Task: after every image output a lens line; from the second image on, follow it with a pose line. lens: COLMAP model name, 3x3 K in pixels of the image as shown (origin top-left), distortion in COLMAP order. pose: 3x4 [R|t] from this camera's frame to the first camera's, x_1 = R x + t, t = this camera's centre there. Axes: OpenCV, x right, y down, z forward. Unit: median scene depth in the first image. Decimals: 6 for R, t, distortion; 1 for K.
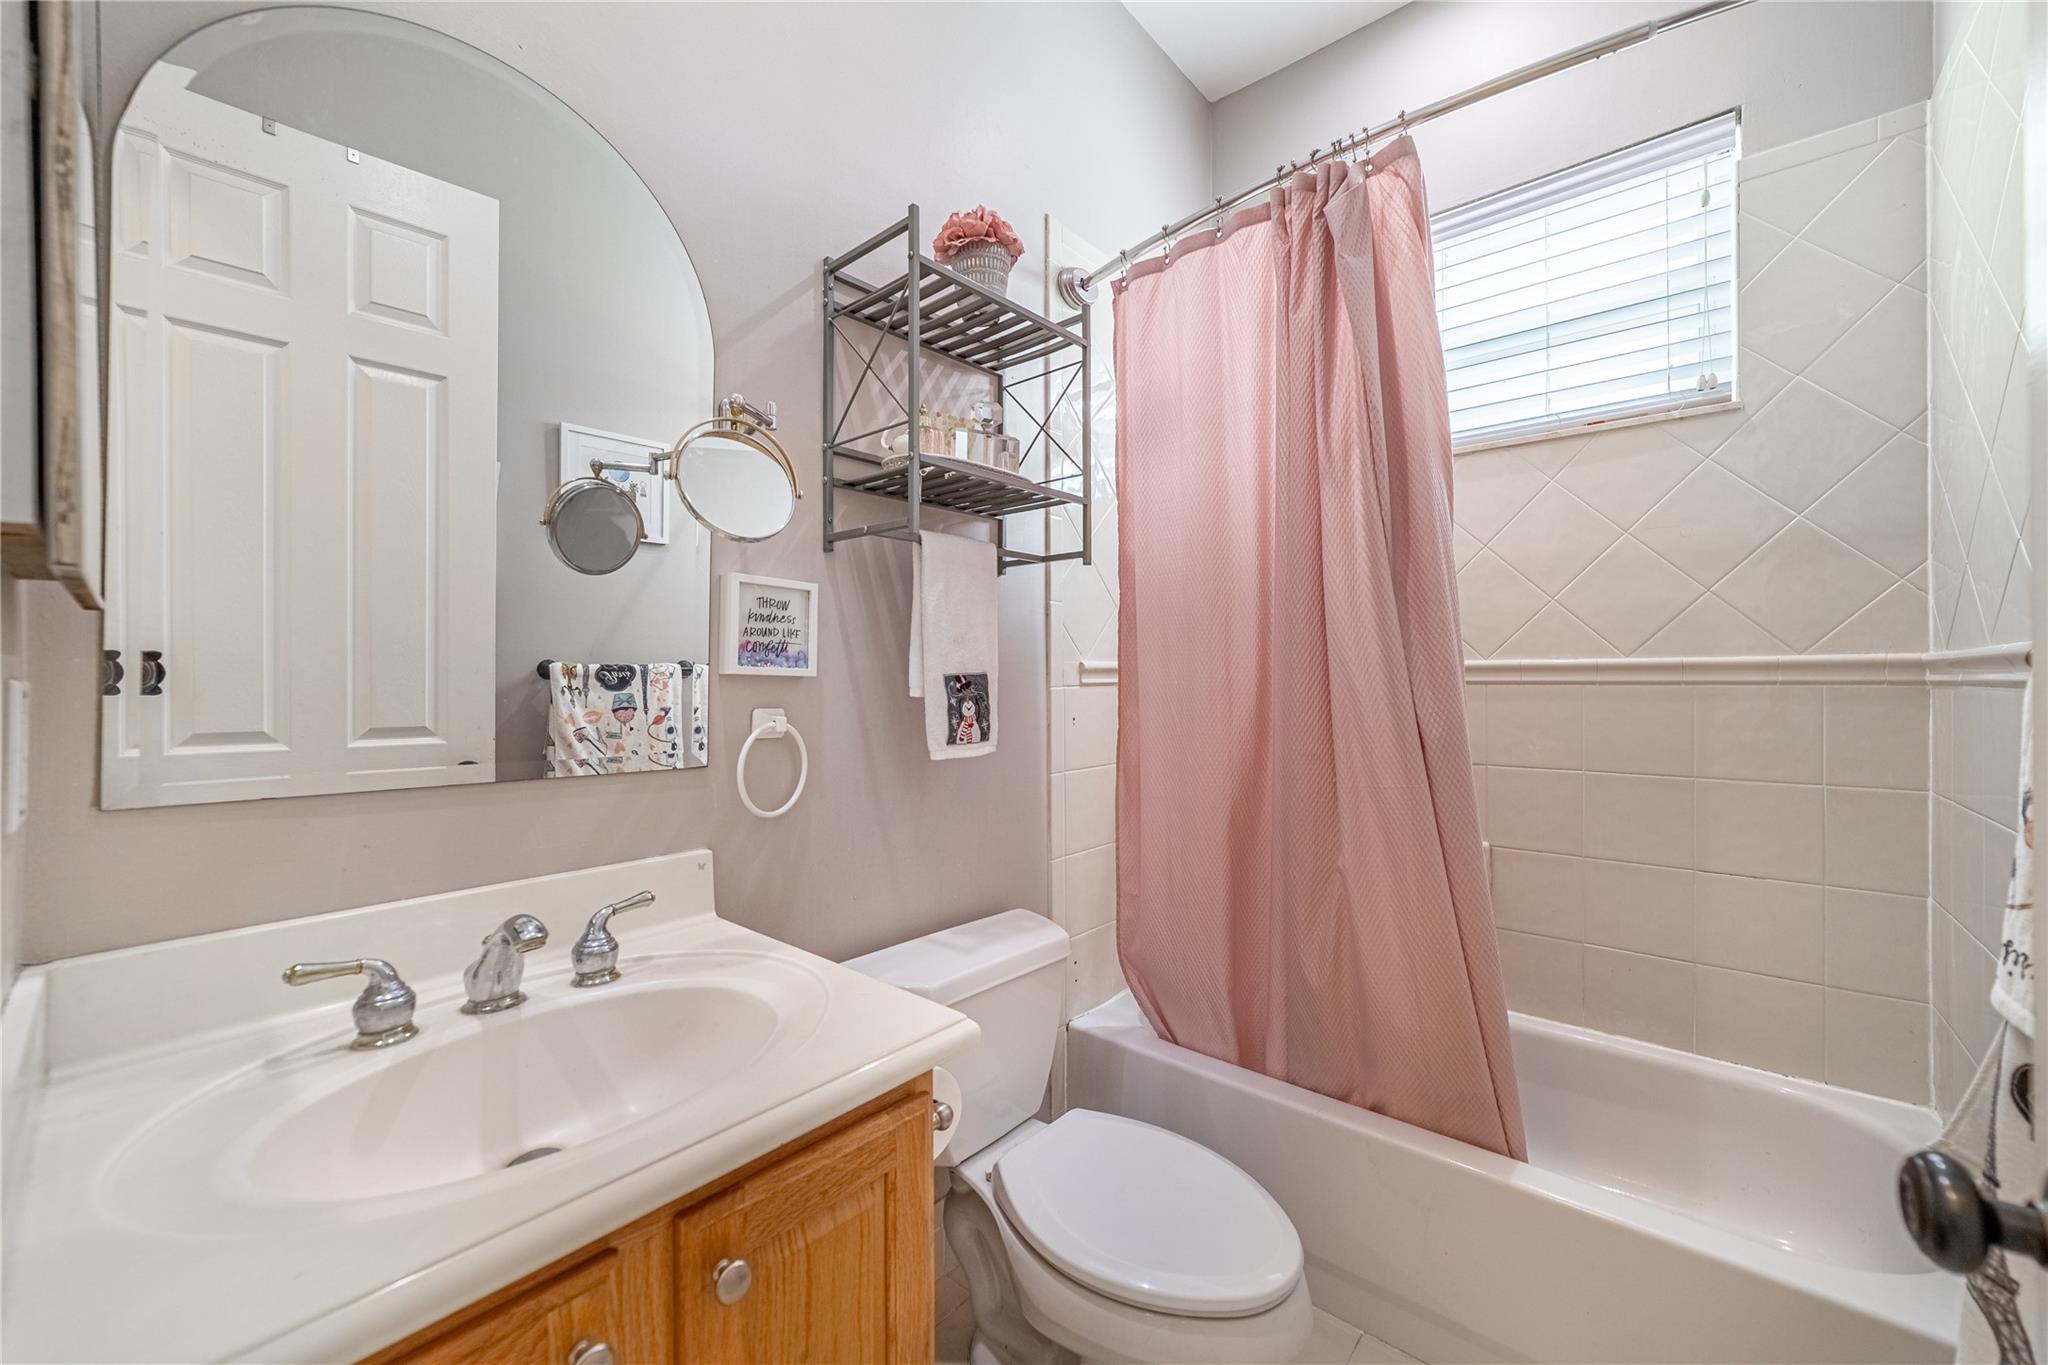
lens RADIAL K [[792.7, 0, 1034.6], [0, 792.7, 673.4], [0, 0, 1]] dist [-0.019114, 0.007060]
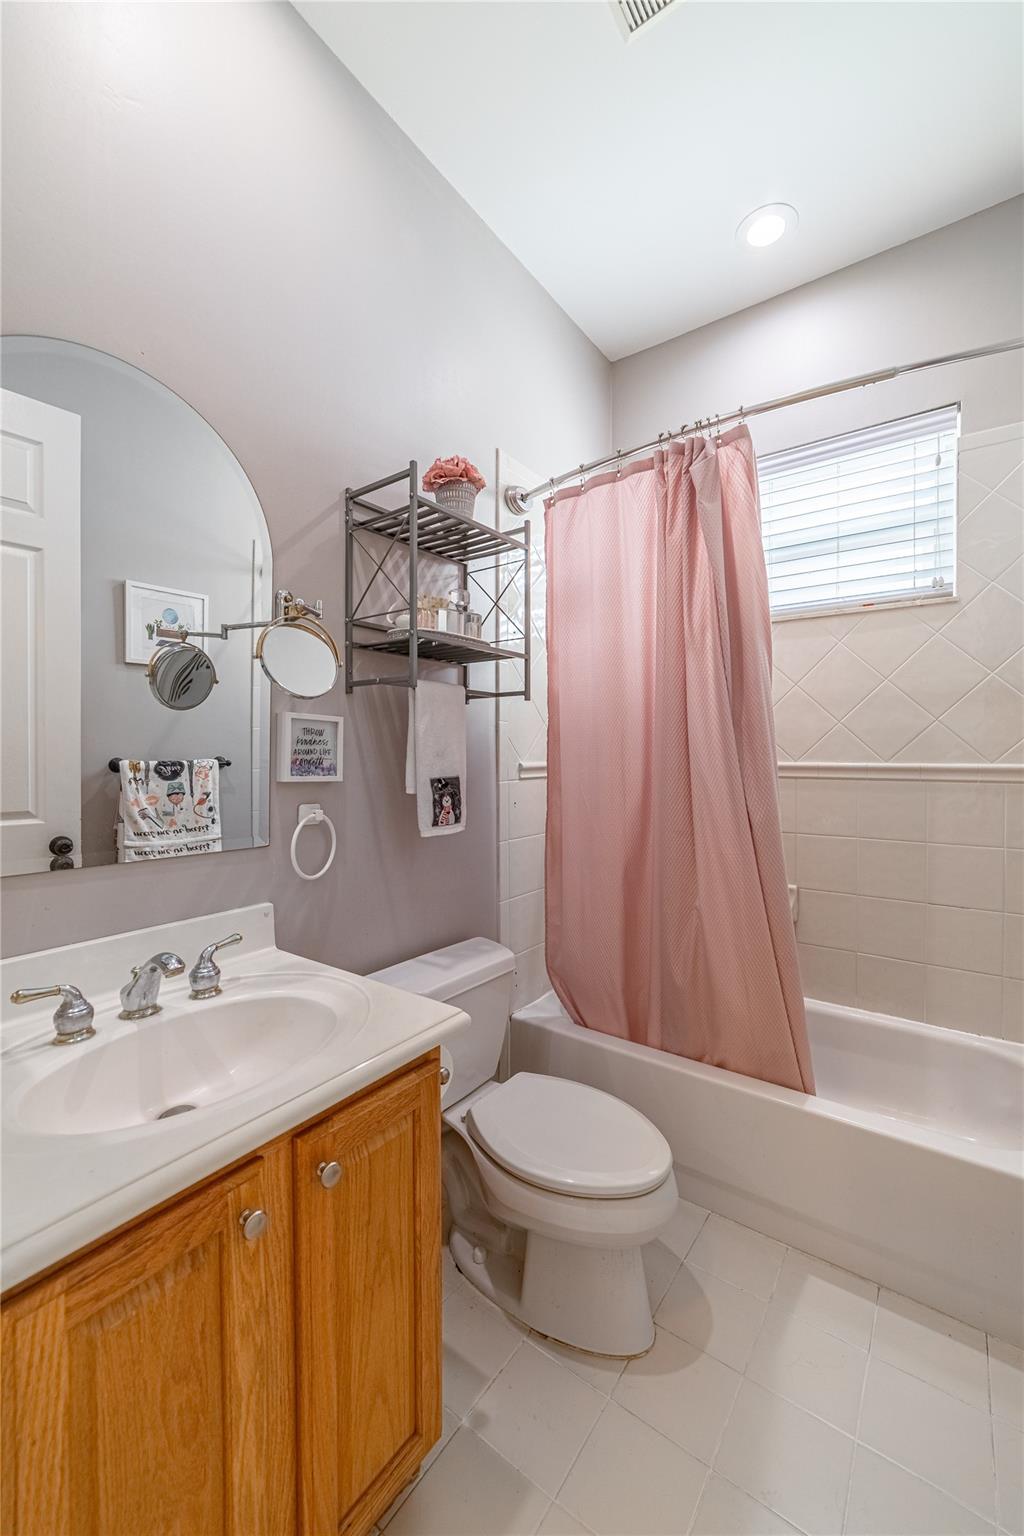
lens RADIAL K [[606.7, 0, 512.0], [0, 606.7, 768.0], [0, 0, 1]] dist [-0.005990, 0.000086]
pose [[0.997676, -0.003027, 0.068063, -0.042600], [0.001303, 0.999678, 0.025359, -0.047735], [-0.068117, -0.025212, 0.997359, -0.121597]]
